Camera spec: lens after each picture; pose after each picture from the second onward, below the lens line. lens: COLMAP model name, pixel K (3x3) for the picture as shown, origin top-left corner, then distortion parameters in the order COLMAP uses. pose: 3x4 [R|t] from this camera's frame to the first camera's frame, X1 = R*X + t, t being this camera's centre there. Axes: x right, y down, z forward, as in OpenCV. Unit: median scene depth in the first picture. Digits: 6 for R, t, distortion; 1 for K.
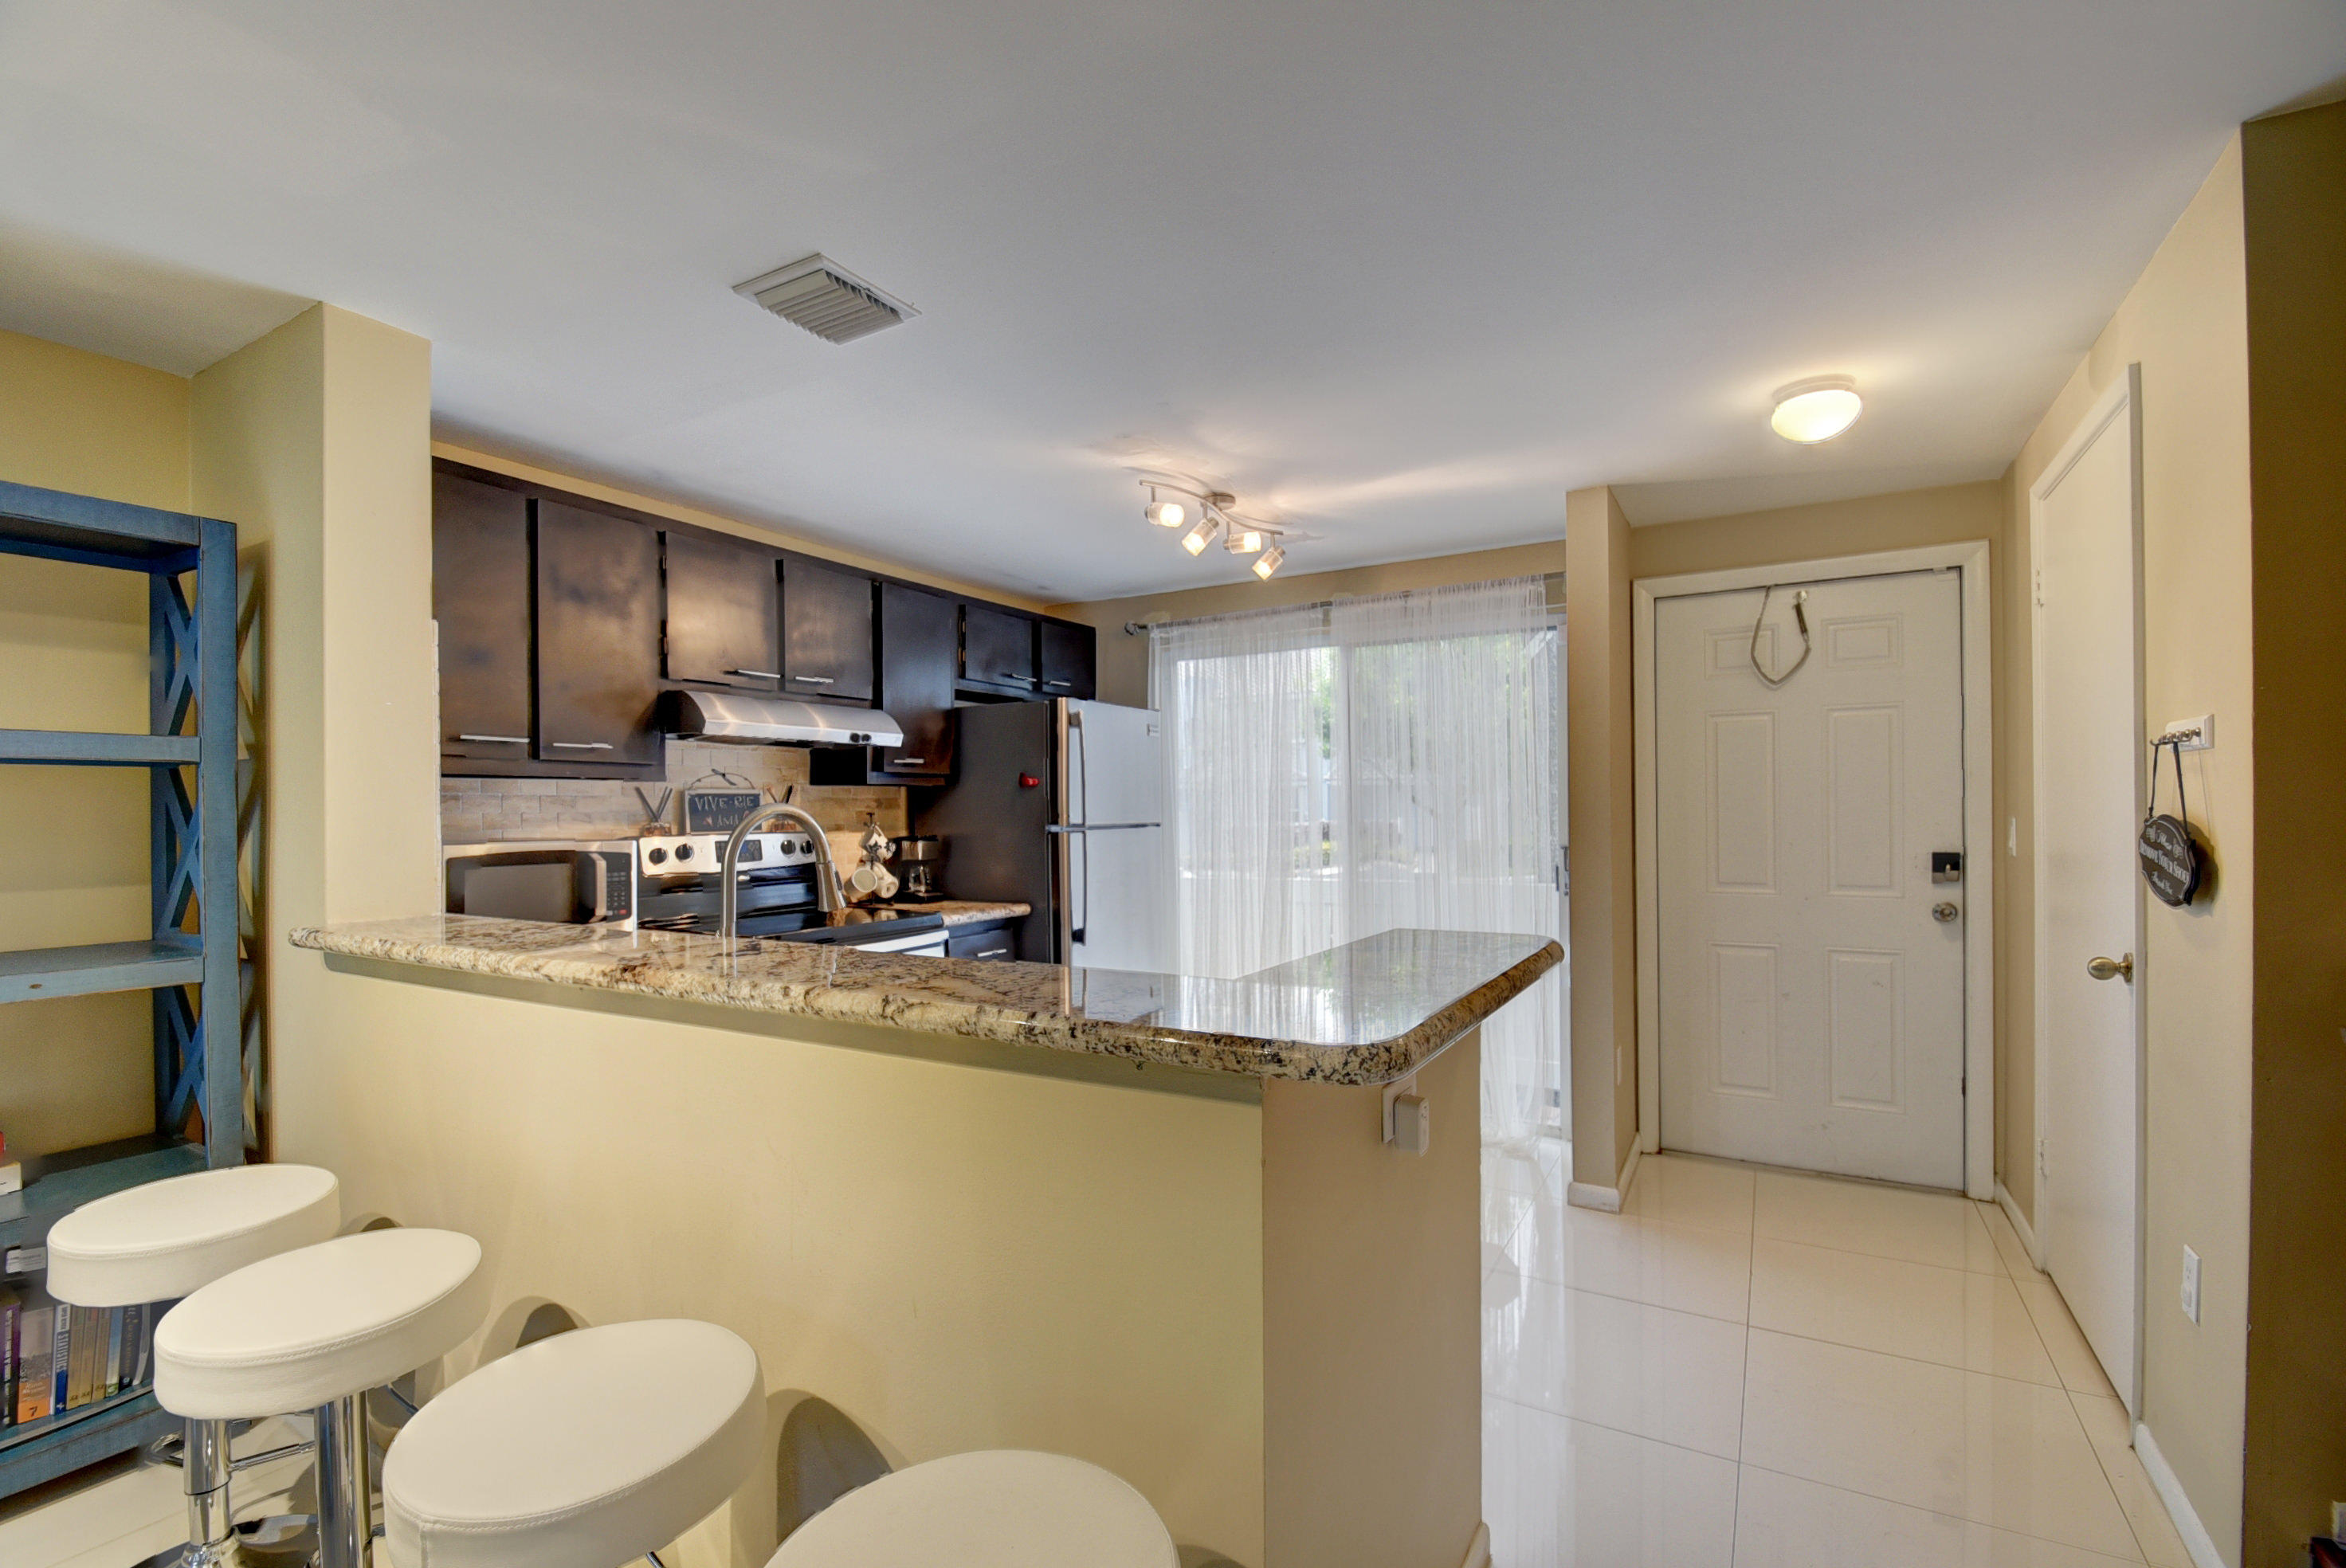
lens RADIAL K [[1030.7, 0, 1172.6], [0, 1030.7, 813.1], [0, 0, 1]] dist [0.021111, -0.019946]
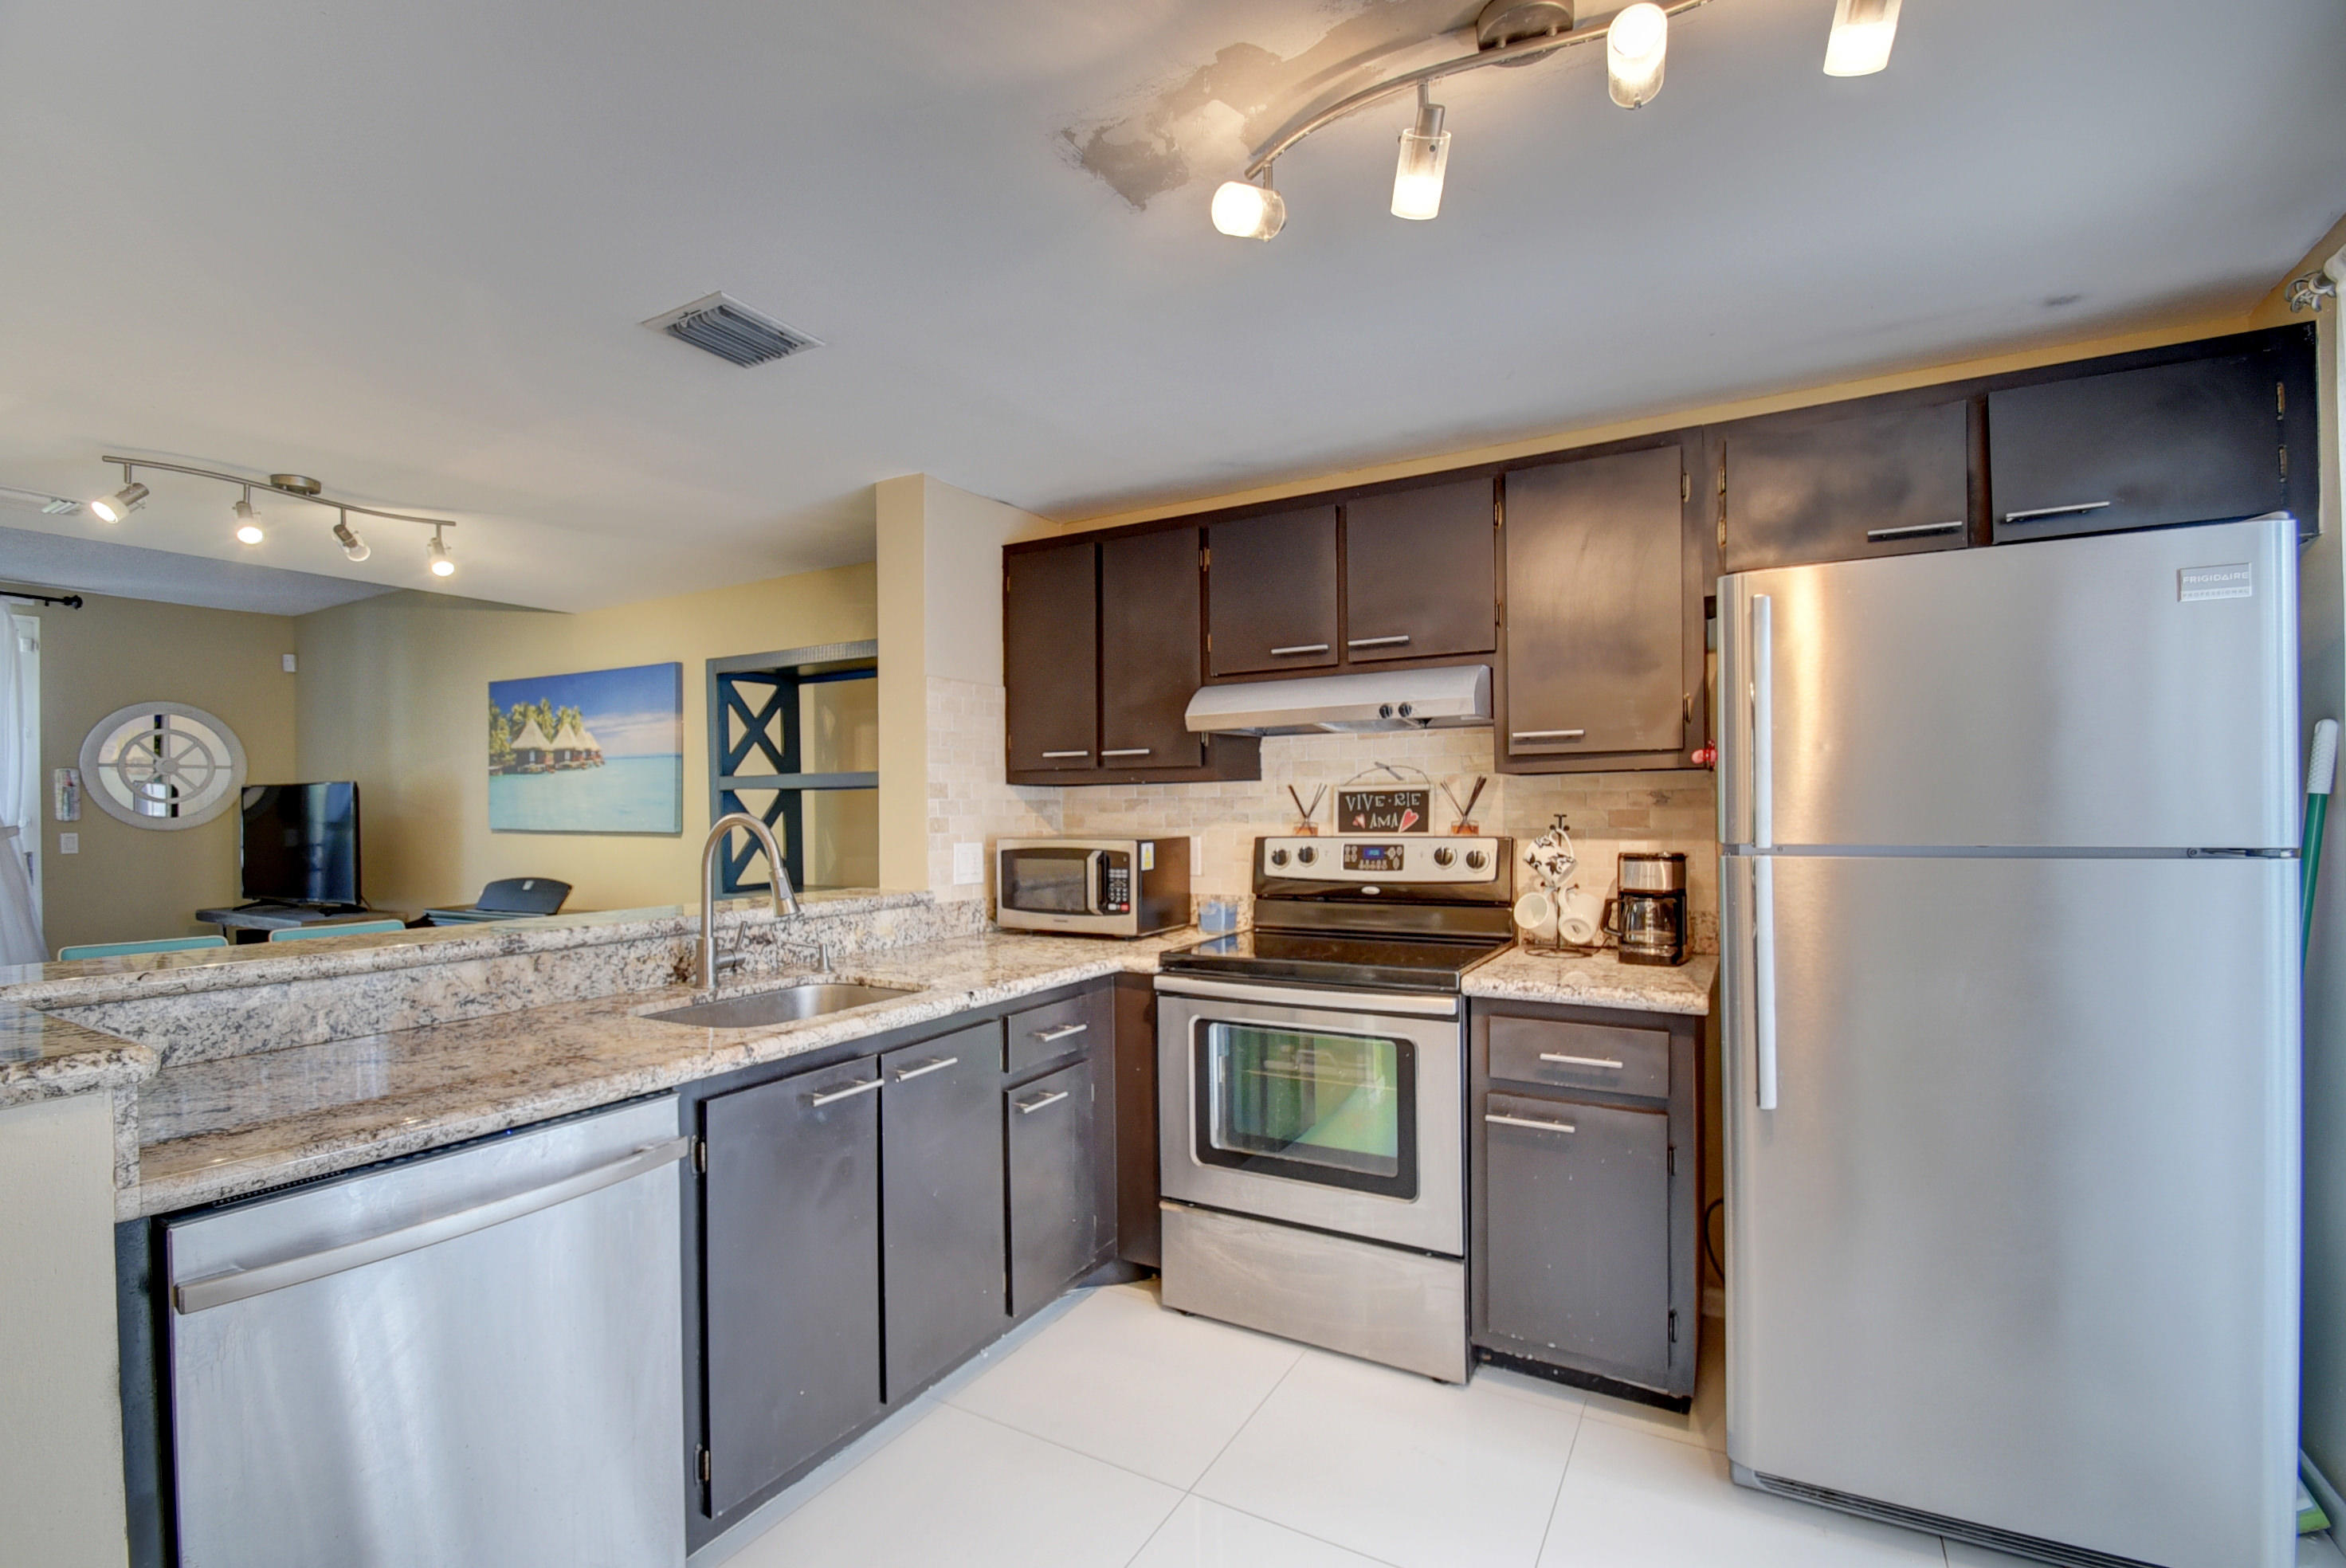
lens RADIAL K [[1030.7, 0, 1172.6], [0, 1030.7, 813.1], [0, 0, 1]] dist [0.021111, -0.019946]
pose [[0.001929, 0.010139, -0.999947, 0.426549], [0.006749, 0.999926, 0.010152, -0.009733], [0.999975, -0.006768, 0.001861, 0.846922]]
